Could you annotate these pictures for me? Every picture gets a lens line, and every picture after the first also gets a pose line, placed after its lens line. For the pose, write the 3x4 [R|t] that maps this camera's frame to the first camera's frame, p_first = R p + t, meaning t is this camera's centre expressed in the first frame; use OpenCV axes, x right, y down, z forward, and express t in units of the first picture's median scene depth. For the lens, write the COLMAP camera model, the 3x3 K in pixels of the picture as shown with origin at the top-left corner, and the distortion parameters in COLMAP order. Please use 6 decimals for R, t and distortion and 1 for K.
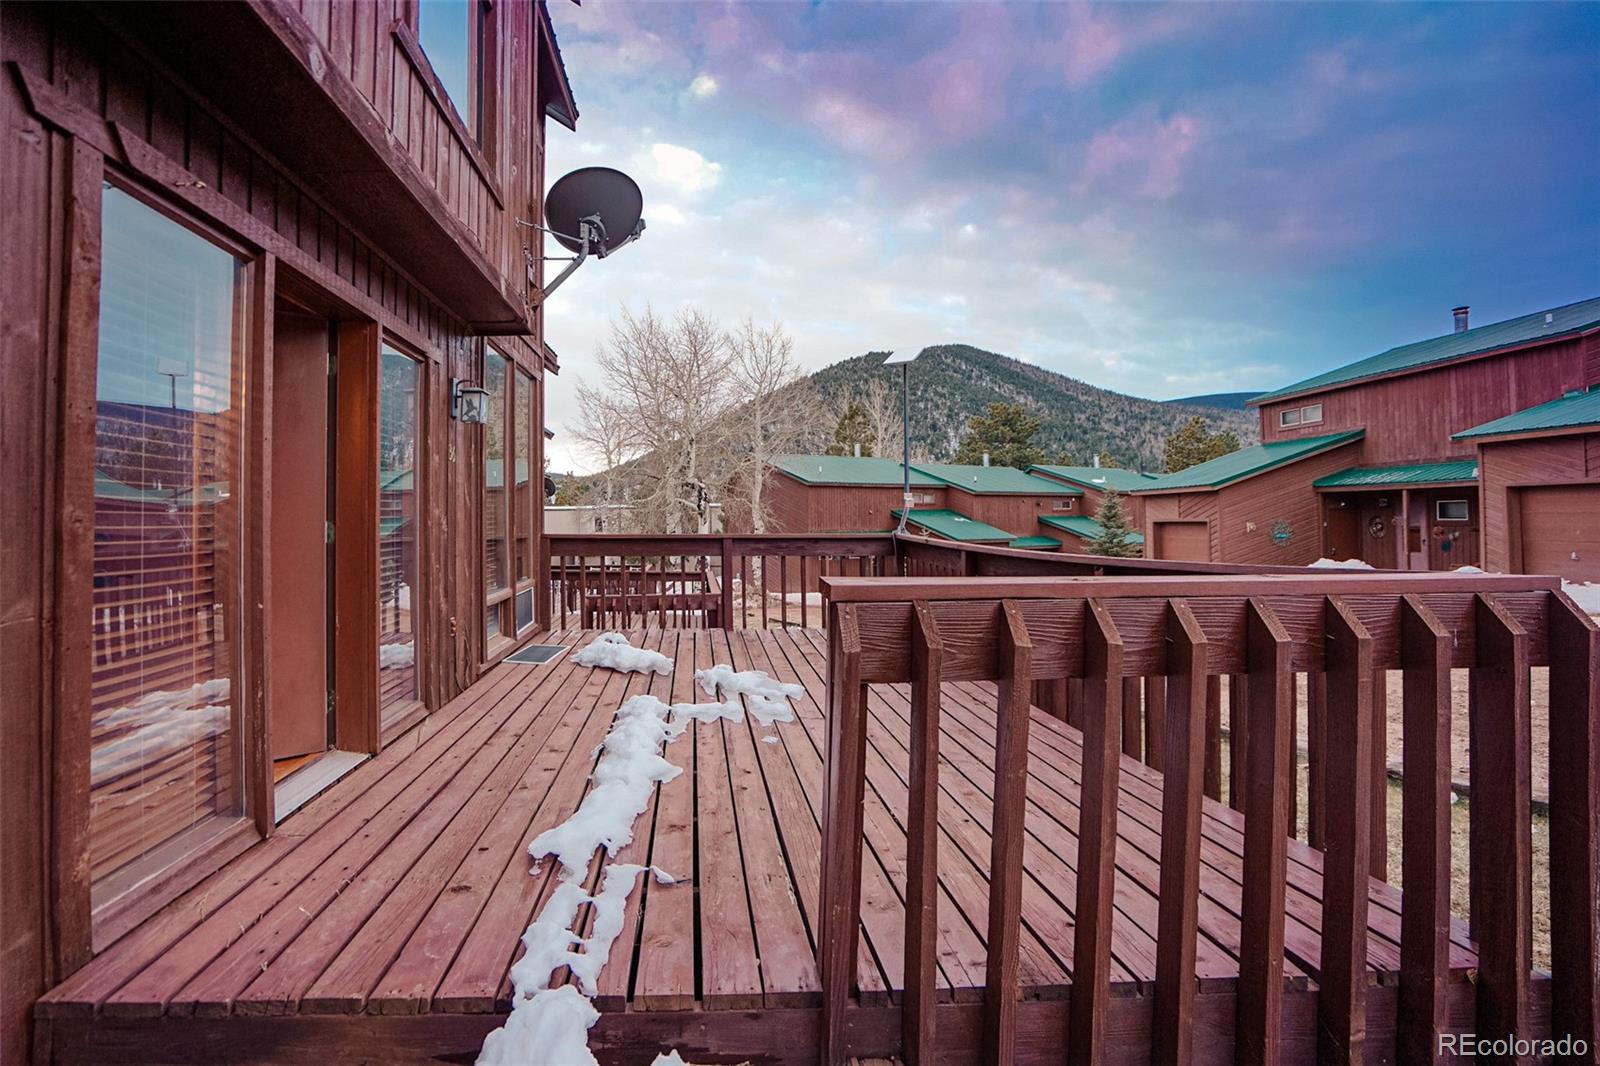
lens RADIAL K [[783.2, 0, 786.6], [0, 783.2, 537.0], [0, 0, 1]] dist [-0.061273, 0.028907]
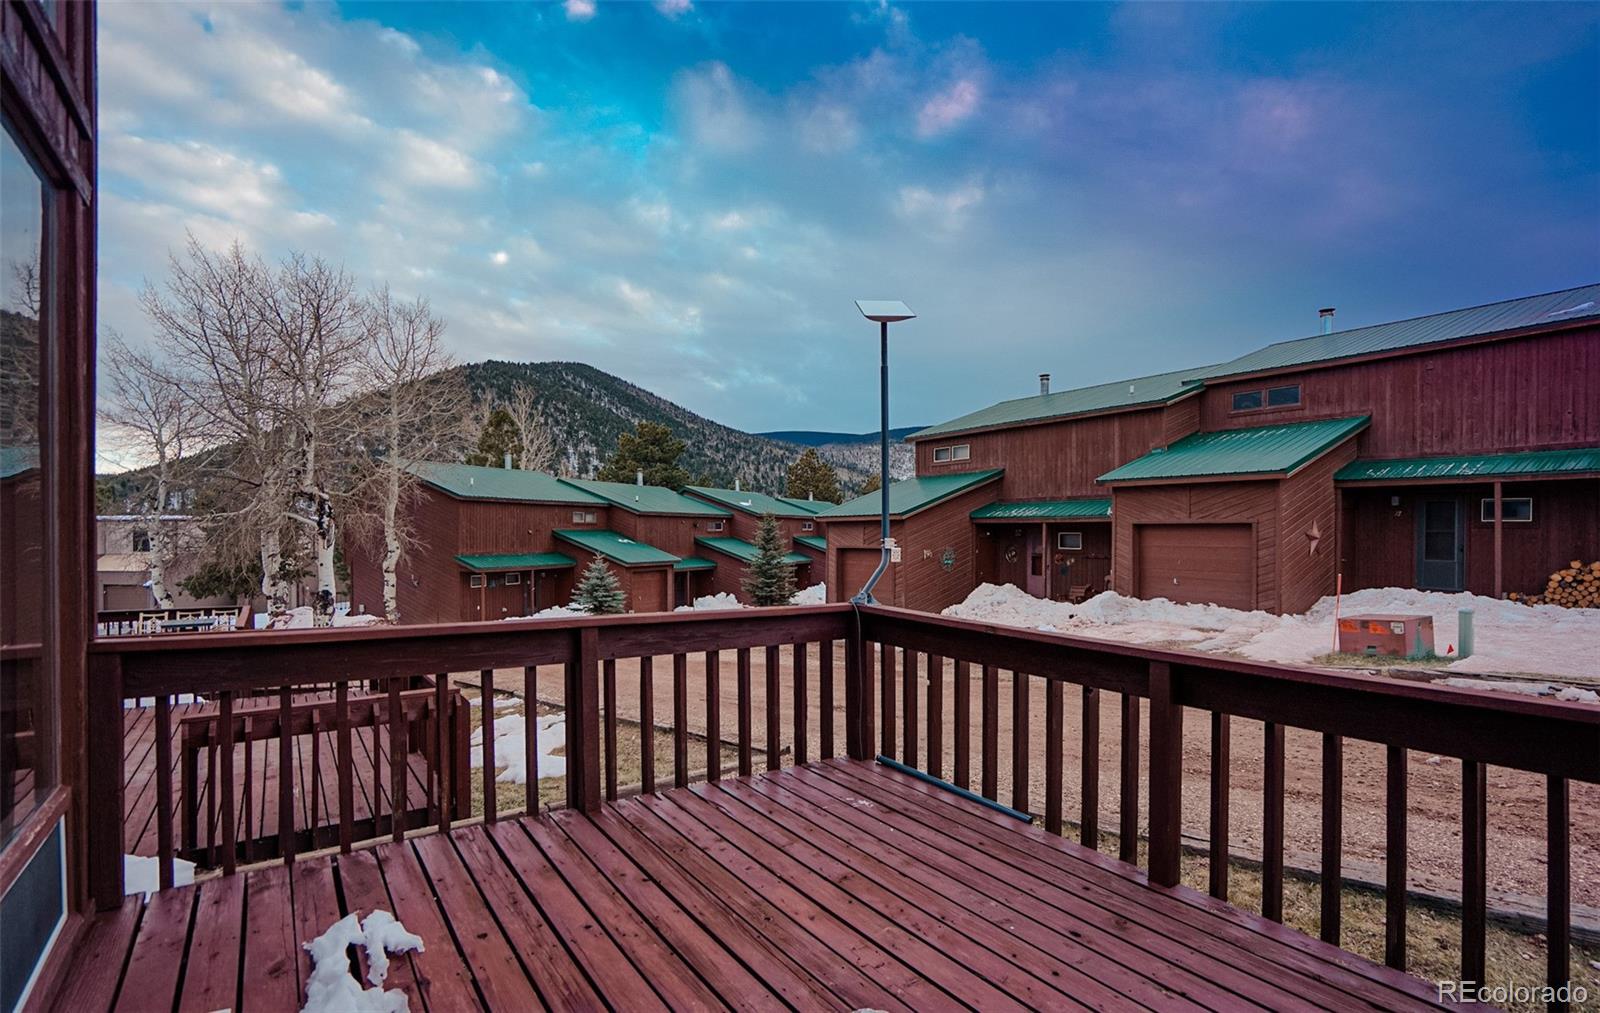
lens RADIAL K [[745.2, 0, 801.7], [0, 745.2, 551.3], [0, 0, 1]] dist [-0.031905, 0.000797]
pose [[0.869439, 0.002595, 0.494033, -0.048197], [-0.002565, 0.999996, -0.000739, -0.011940], [-0.494033, -0.000624, 0.869443, 0.135135]]
